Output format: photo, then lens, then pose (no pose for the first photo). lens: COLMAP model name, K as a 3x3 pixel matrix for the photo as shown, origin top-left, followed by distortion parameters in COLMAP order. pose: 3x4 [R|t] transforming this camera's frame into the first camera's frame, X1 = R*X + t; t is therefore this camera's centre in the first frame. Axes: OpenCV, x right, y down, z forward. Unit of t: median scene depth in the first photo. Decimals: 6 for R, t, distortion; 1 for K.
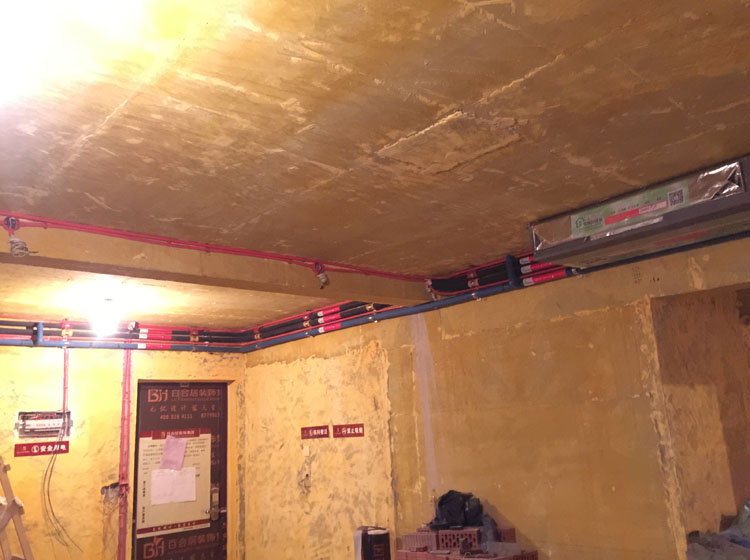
lens RADIAL K [[647.0, 0, 375.0], [0, 647.0, 280.0], [0, 0, 1]] dist [0.060065, -0.104418]
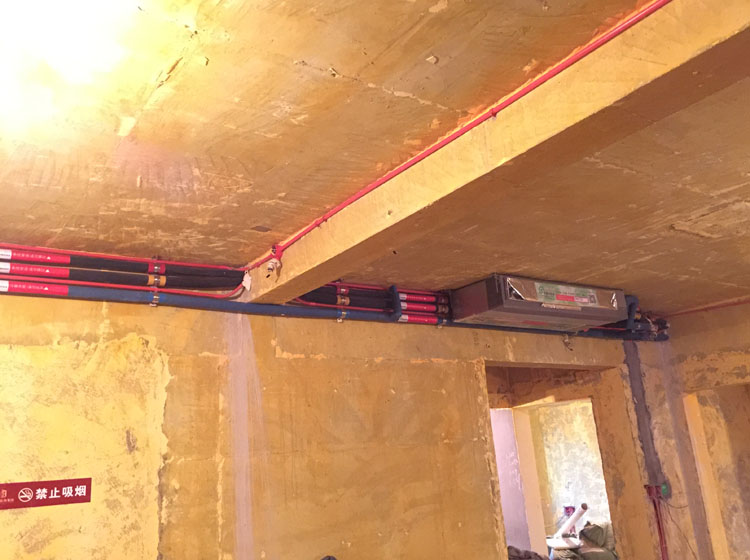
lens RADIAL K [[647.0, 0, 375.0], [0, 647.0, 280.0], [0, 0, 1]] dist [0.060065, -0.104418]
pose [[0.118599, 0.305612, 0.944741, -0.460556], [-0.155041, 0.945486, -0.286390, 0.152211], [-0.980763, -0.112508, 0.159517, 0.576472]]
